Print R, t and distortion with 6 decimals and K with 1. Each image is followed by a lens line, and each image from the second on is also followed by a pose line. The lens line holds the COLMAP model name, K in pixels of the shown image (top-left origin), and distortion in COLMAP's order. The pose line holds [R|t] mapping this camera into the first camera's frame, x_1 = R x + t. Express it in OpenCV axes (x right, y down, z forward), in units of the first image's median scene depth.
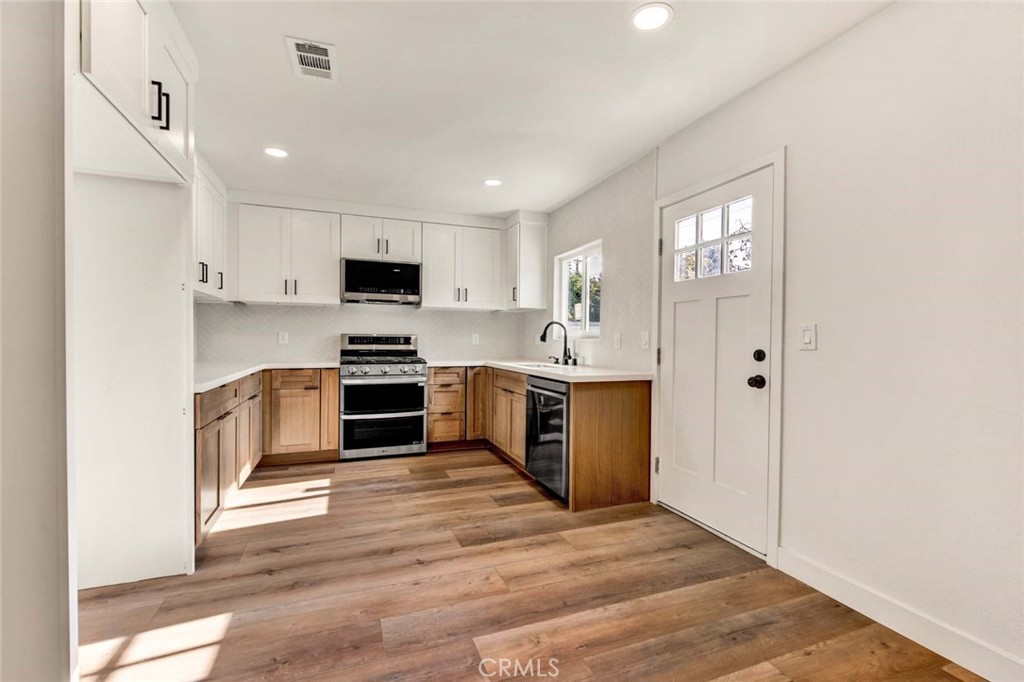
lens RADIAL K [[456.0, 0, 525.8], [0, 456.0, 343.3], [0, 0, 1]] dist [-0.001193, -0.000574]
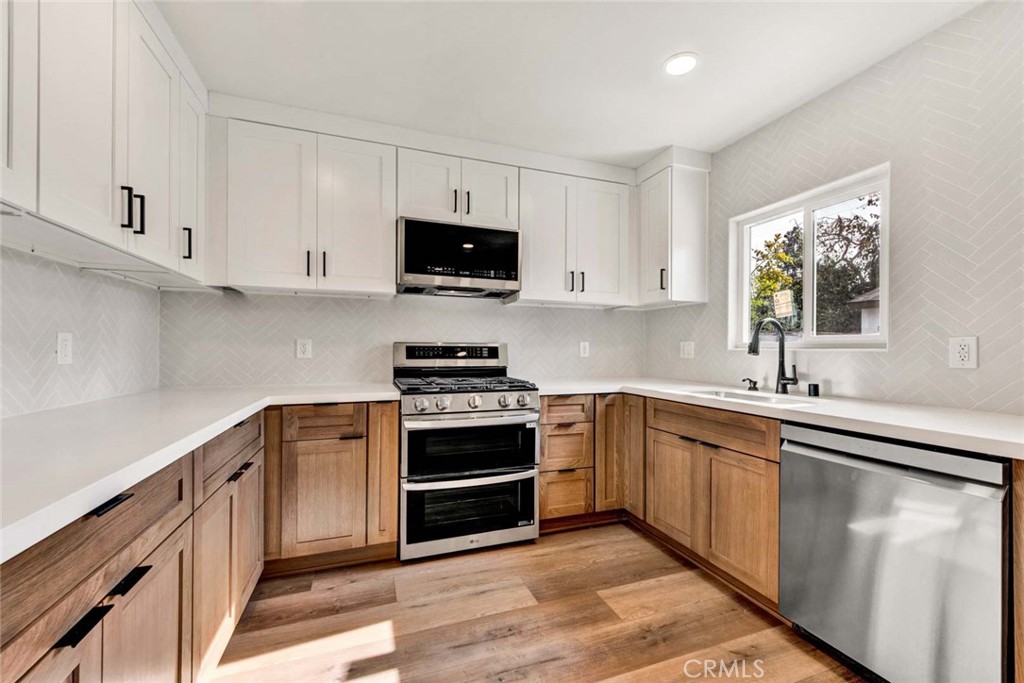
lens RADIAL K [[427.8, 0, 525.1], [0, 427.8, 348.1], [0, 0, 1]] dist [-0.000791, -0.000046]
pose [[0.999729, -0.004227, -0.022876, -0.234914], [0.004011, 0.999947, -0.009463, -0.007047], [0.022915, 0.009369, 0.999694, 0.456186]]
